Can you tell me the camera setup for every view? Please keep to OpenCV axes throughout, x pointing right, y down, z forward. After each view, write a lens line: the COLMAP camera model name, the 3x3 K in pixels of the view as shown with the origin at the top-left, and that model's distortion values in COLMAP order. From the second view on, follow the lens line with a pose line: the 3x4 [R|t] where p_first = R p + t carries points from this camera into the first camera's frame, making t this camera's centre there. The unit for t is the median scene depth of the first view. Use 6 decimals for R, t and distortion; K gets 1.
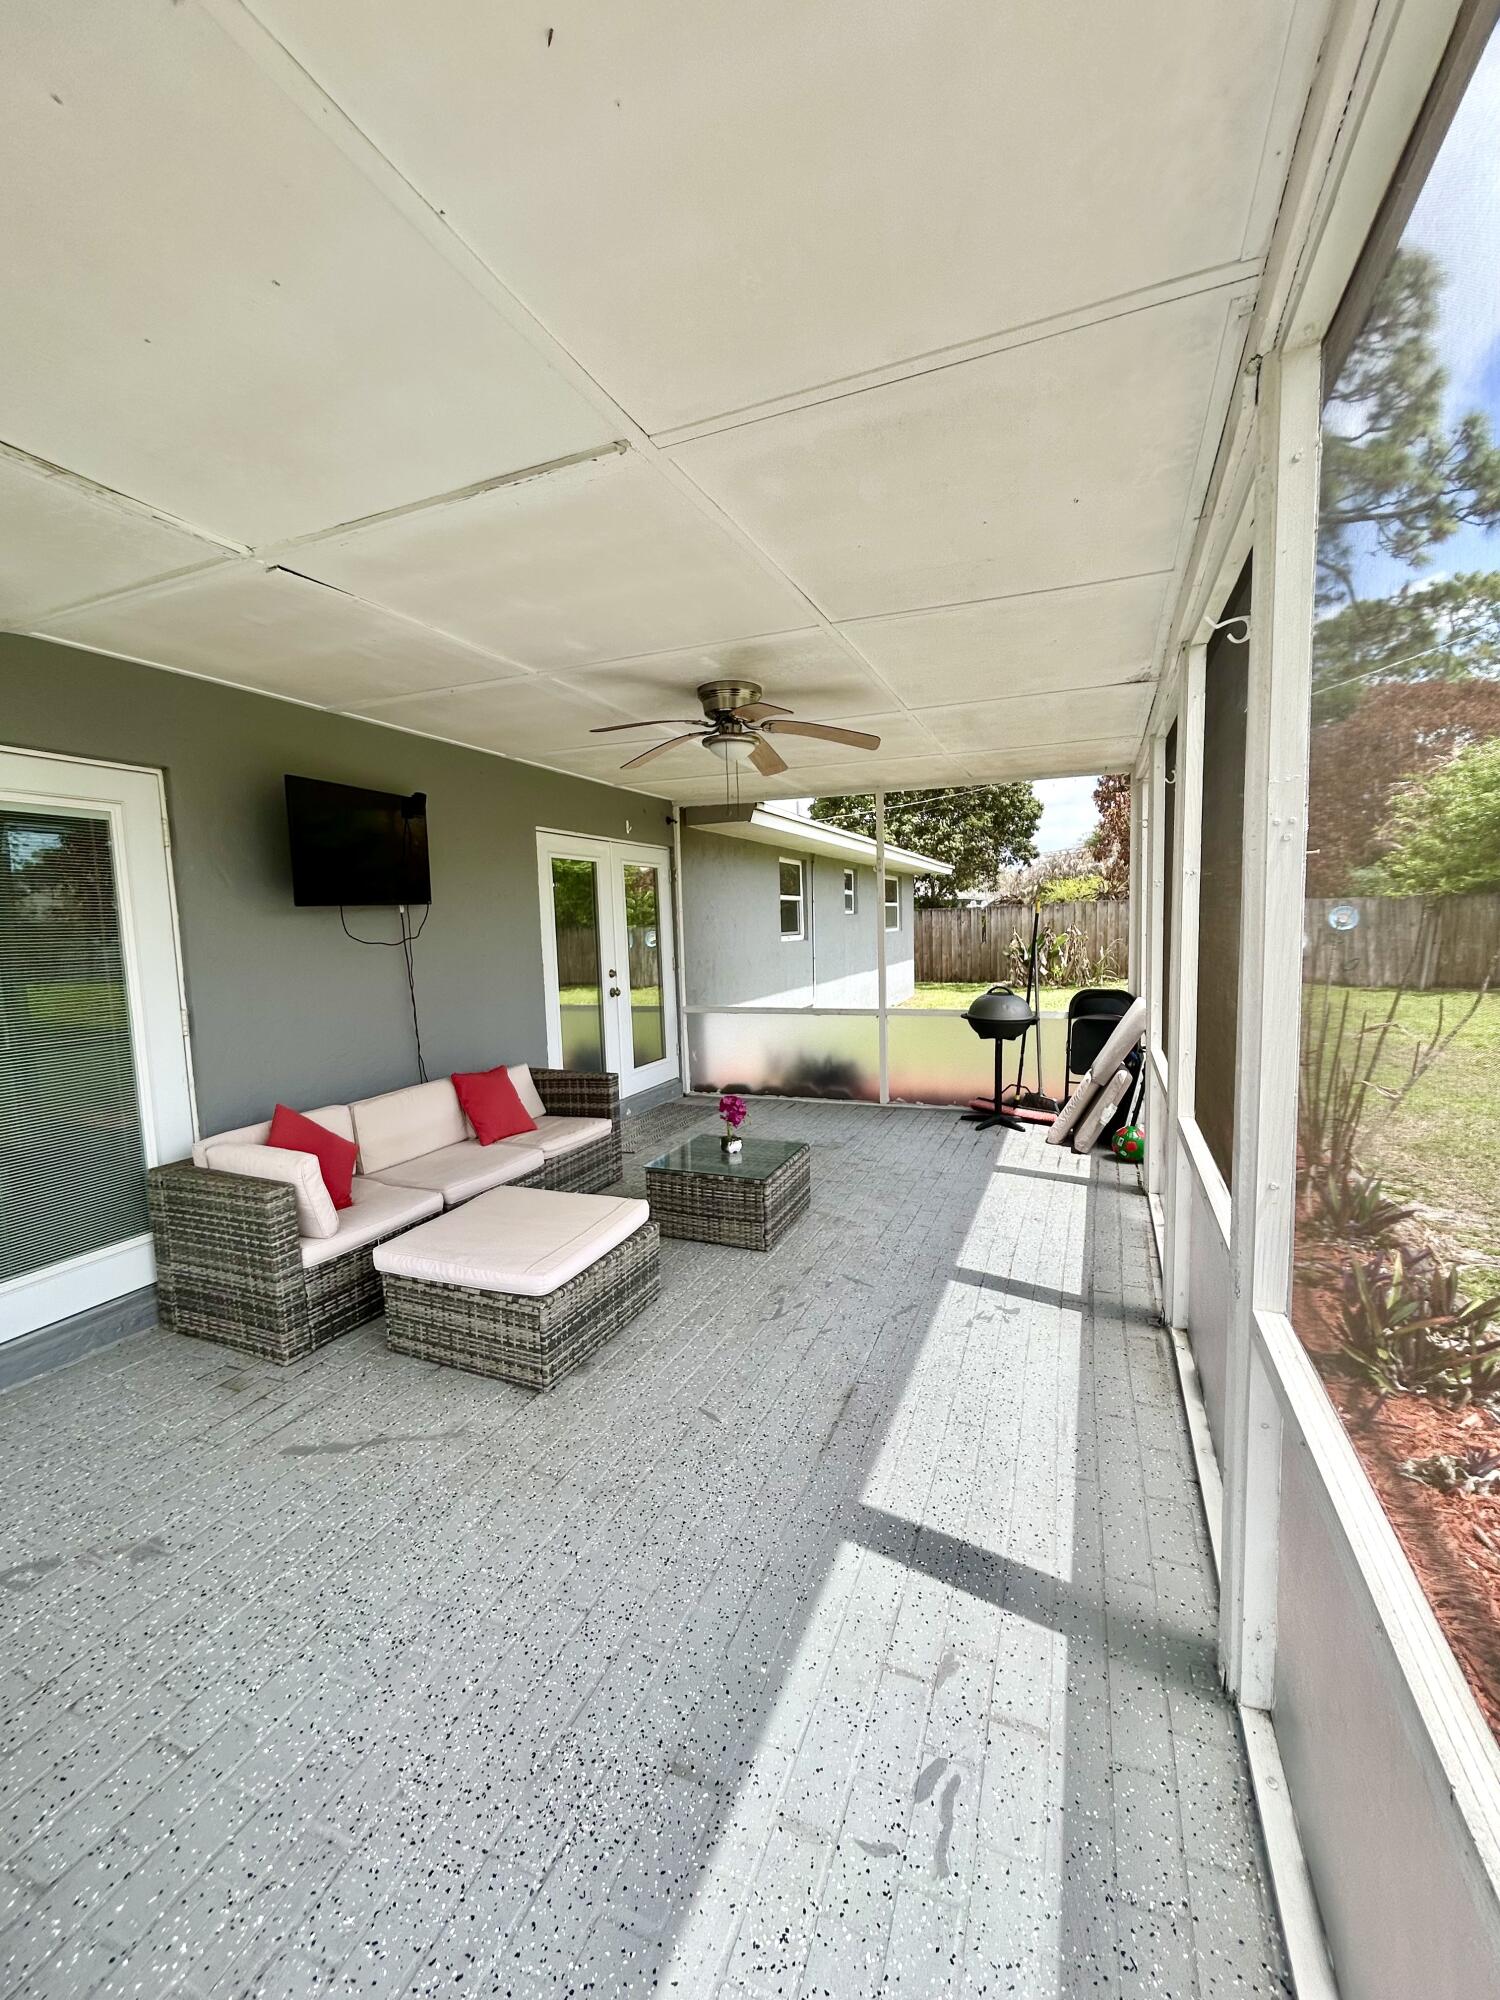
lens RADIAL K [[807.5, 0, 747.4], [0, 807.5, 998.3], [0, 0, 1]] dist [-0.002538, 0.000700]
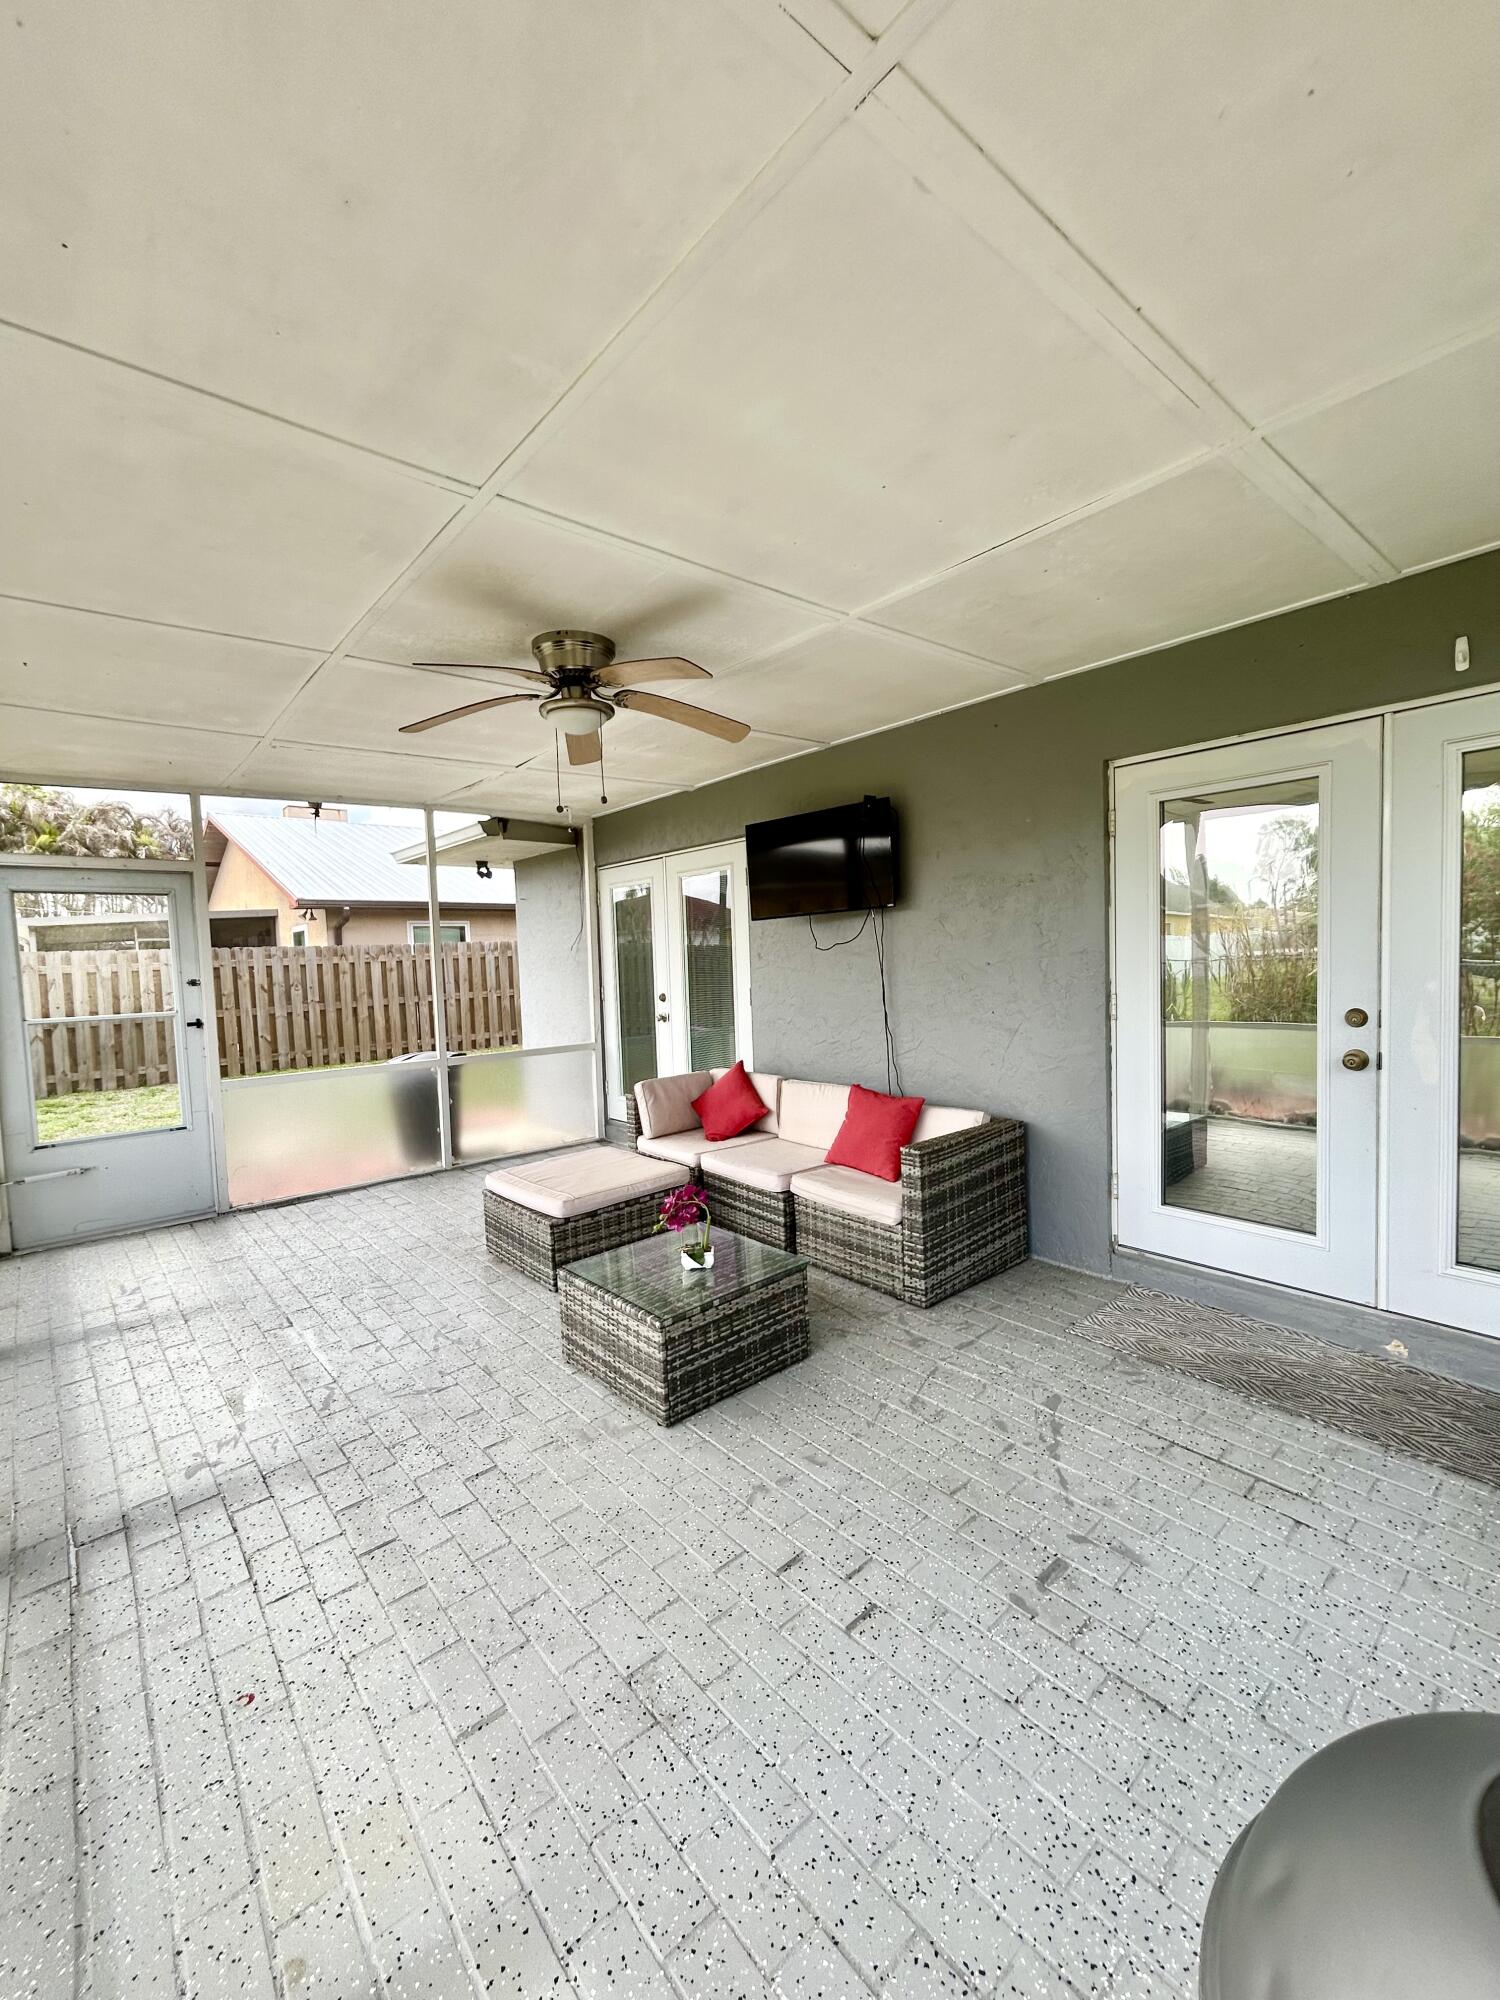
lens RADIAL K [[807.5, 0, 743.8], [0, 807.5, 995.8], [0, 0, 1]] dist [-0.002538, 0.000700]
pose [[-0.434169, 0.100102, -0.895252, 1.269035], [-0.032556, 0.991414, 0.126643, -0.298401], [0.900243, 0.084131, -0.427183, 3.001041]]
